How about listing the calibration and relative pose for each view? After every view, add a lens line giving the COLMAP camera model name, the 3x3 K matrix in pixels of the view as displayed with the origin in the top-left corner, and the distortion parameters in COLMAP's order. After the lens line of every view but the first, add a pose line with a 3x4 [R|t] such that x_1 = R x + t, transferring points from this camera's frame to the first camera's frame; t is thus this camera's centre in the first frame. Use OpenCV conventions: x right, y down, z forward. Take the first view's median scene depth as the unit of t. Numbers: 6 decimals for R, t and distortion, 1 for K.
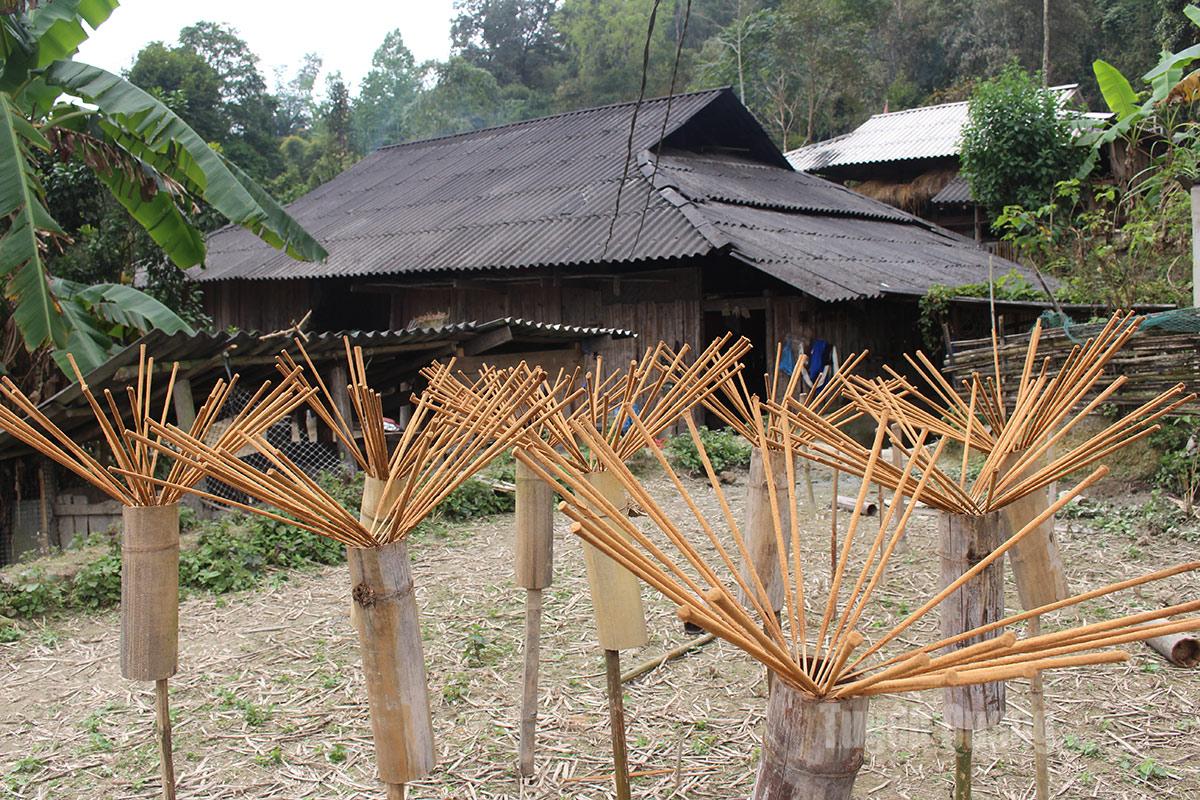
lens RADIAL K [[1323.6, 0, 600.0], [0, 1323.6, 400.0], [0, 0, 1]] dist [-0.136720, 0.233104]
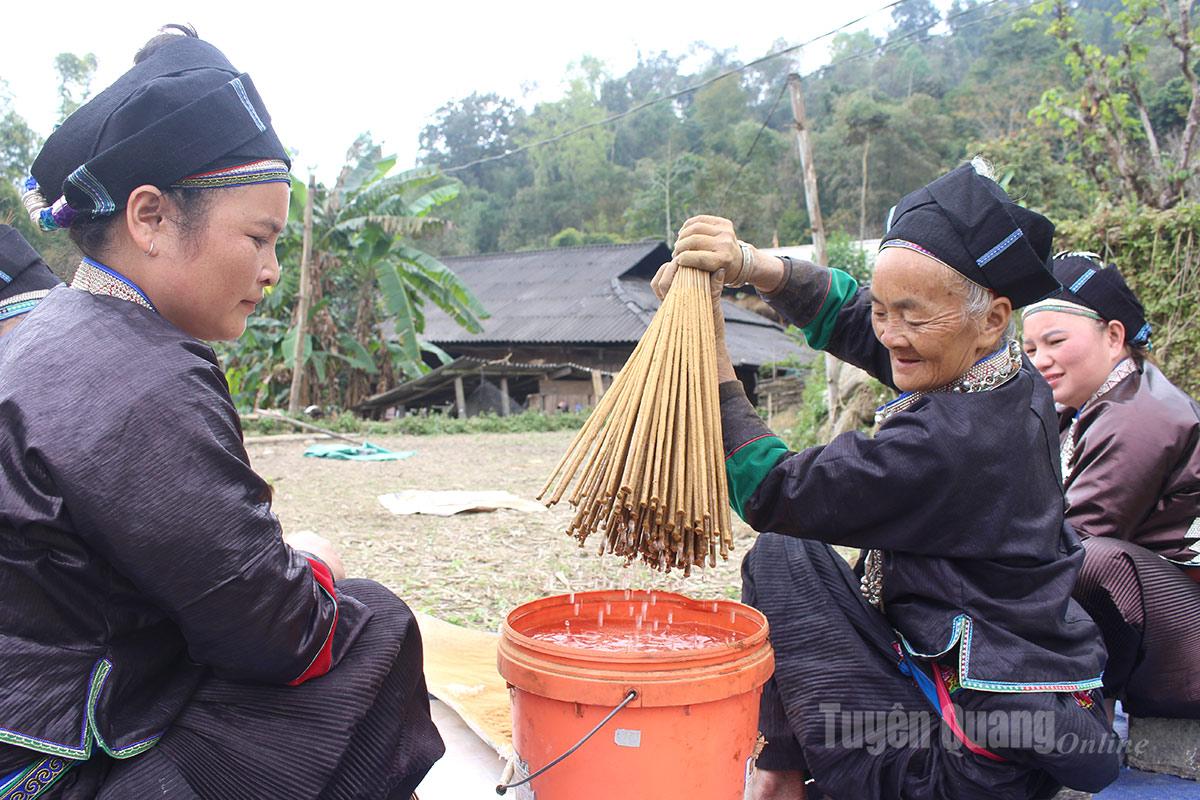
lens RADIAL K [[1323.6, 0, 600.0], [0, 1323.6, 400.0], [0, 0, 1]] dist [-0.136720, 0.233104]
pose [[0.996470, 0.047886, 0.068950, -0.025710], [-0.043627, 0.997122, -0.062006, 0.020744], [-0.071721, 0.058779, 0.995691, -0.188818]]
